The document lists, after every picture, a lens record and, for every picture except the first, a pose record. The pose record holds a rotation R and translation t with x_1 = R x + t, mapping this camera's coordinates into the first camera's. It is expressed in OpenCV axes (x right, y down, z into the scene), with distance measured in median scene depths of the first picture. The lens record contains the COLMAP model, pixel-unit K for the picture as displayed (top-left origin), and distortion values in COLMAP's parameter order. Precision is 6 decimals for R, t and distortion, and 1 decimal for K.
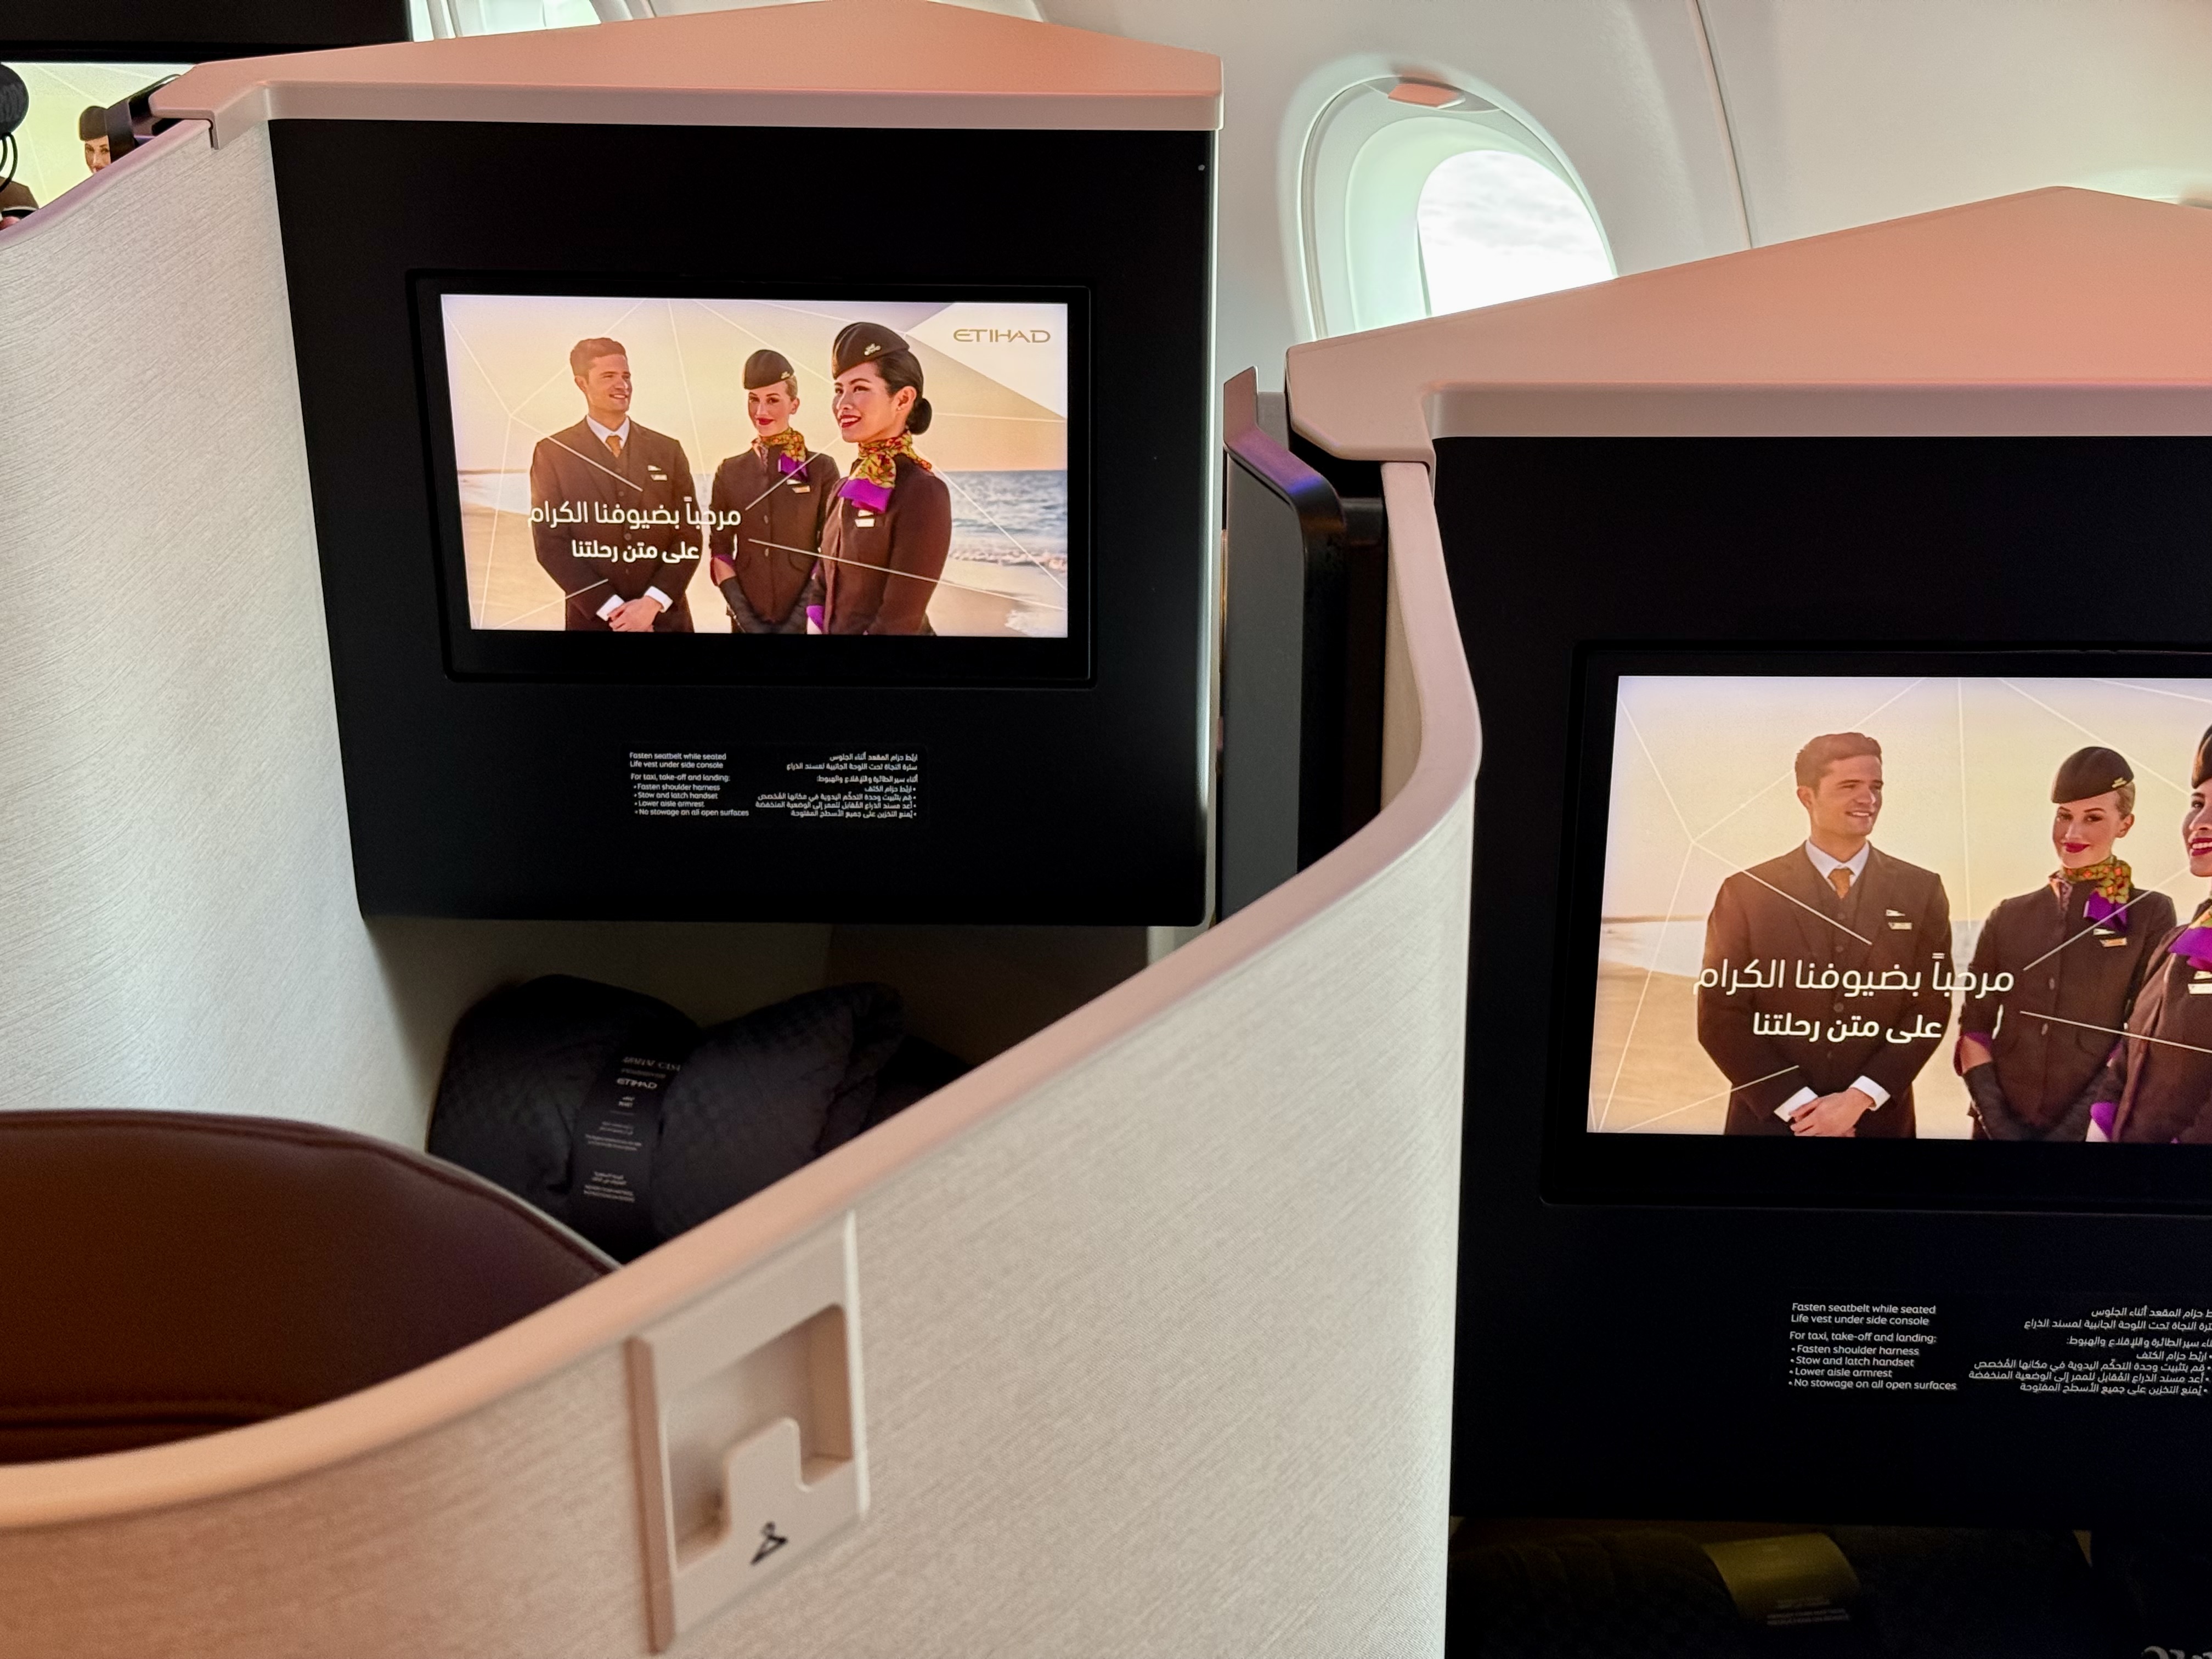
lens RADIAL K [[3109.1, 0, 1107.4], [0, 3109.1, 828.0], [0, 0, 1]] dist [-0.025966, 0.000000]
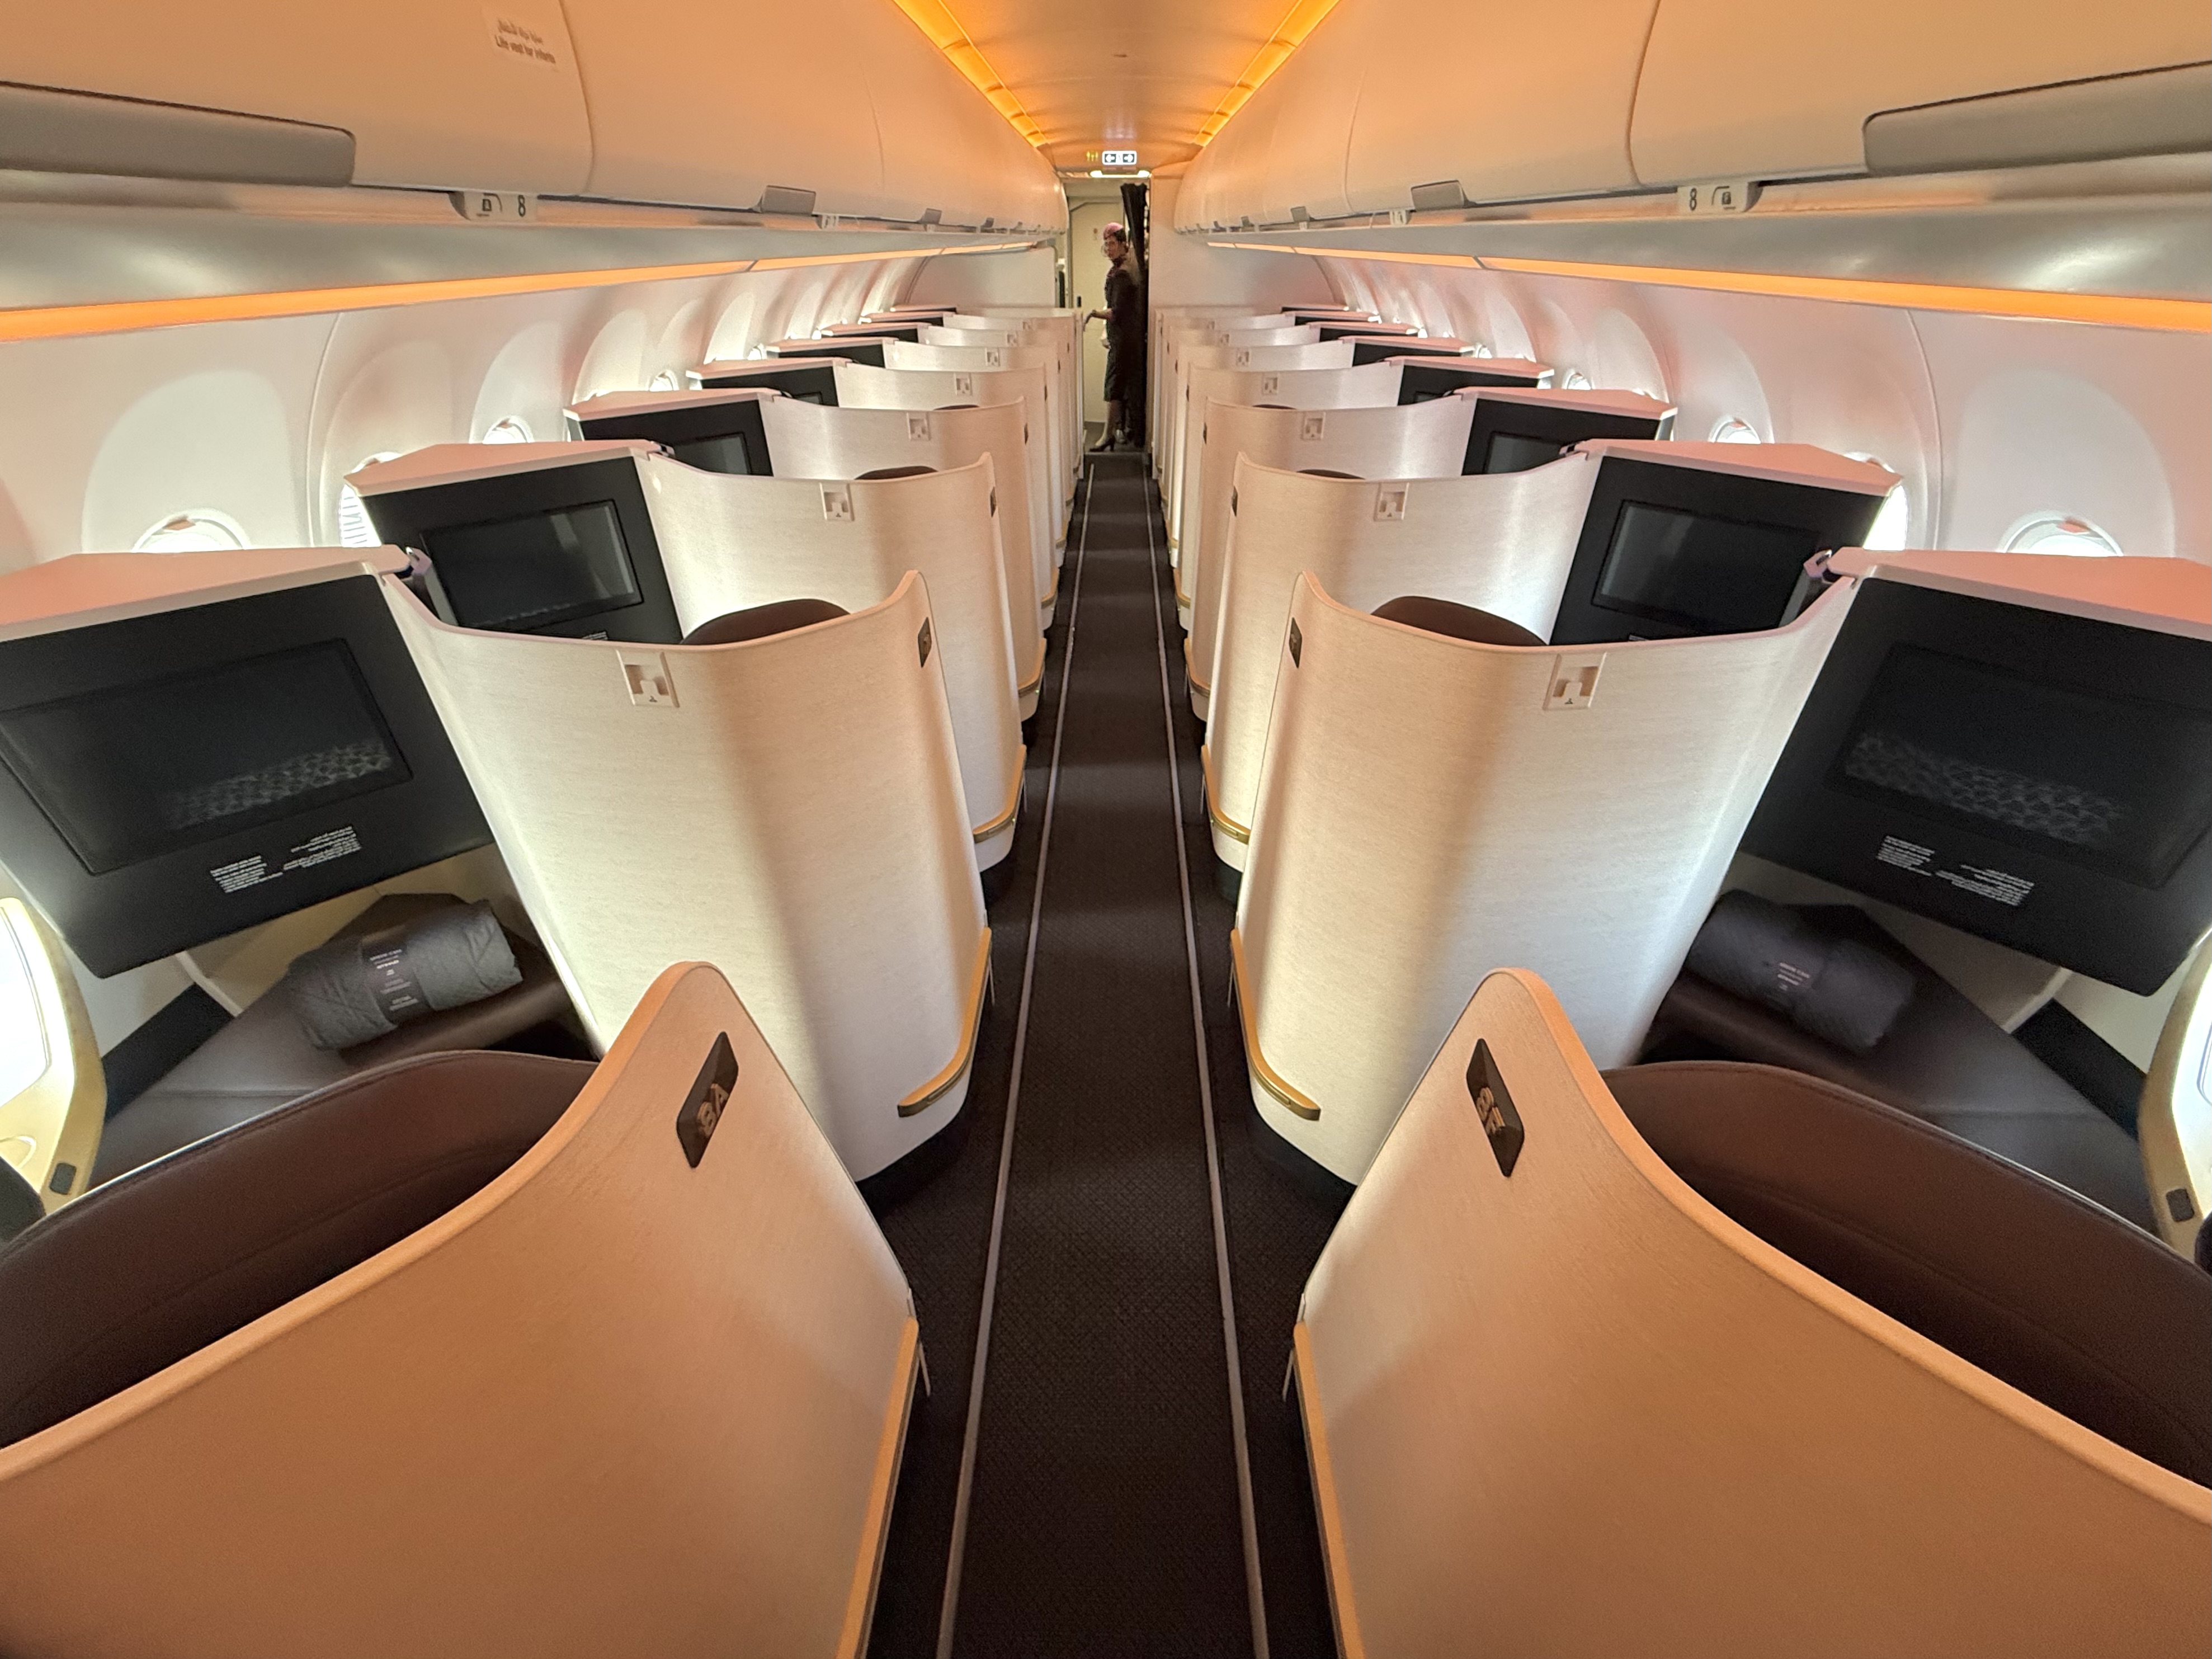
lens RADIAL K [[892.8, 0, 1108.9], [0, 892.8, 822.8], [0, 0, 1]] dist [-0.002581, -0.000309]
pose [[0.710407, 0.384223, -0.589656, 0.222234], [-0.285769, 0.923131, 0.257227, 0.159837], [0.643162, -0.014231, 0.765598, -0.535524]]
